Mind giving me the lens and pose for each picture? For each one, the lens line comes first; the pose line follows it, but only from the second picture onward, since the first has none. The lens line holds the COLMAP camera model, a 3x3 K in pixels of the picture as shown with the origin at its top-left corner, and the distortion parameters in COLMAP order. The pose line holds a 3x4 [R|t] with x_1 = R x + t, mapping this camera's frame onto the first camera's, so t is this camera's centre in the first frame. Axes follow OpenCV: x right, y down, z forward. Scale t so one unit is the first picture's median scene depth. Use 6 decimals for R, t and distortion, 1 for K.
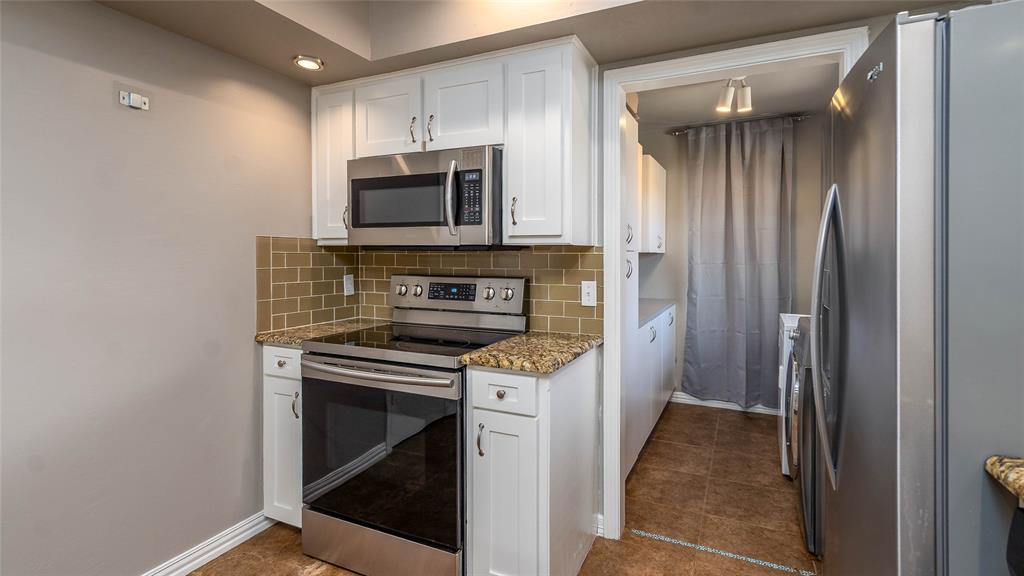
lens RADIAL K [[468.0, 0, 513.9], [0, 468.0, 259.5], [0, 0, 1]] dist [0.004773, 0.002574]
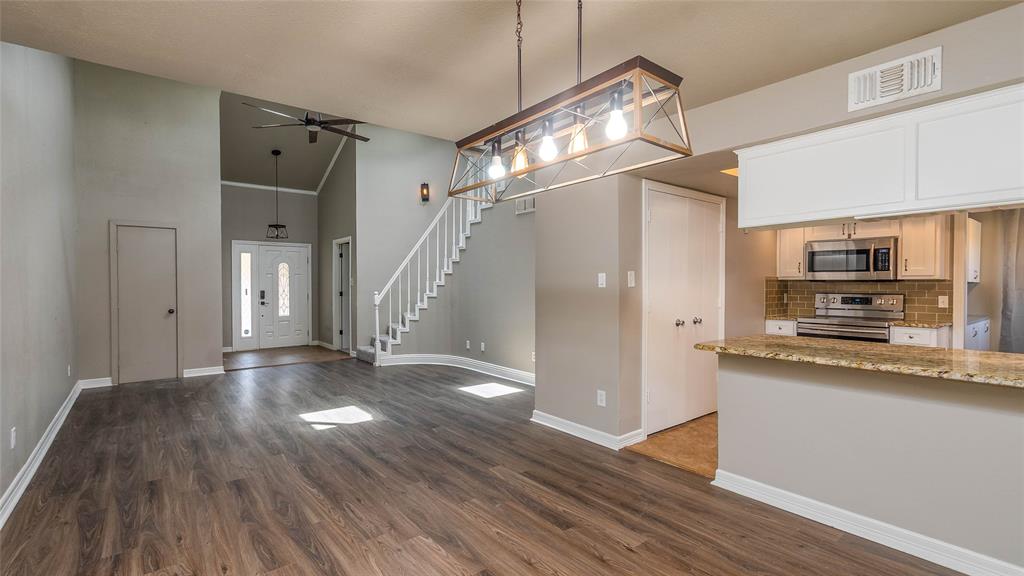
lens RADIAL K [[468.0, 0, 502.5], [0, 468.0, 292.5], [0, 0, 1]] dist [0.004773, 0.002574]
pose [[0.903821, 0.005287, -0.427879, -0.392743], [-0.002598, 0.999973, 0.006870, 0.011387], [0.427904, -0.005097, 0.903810, -0.955409]]
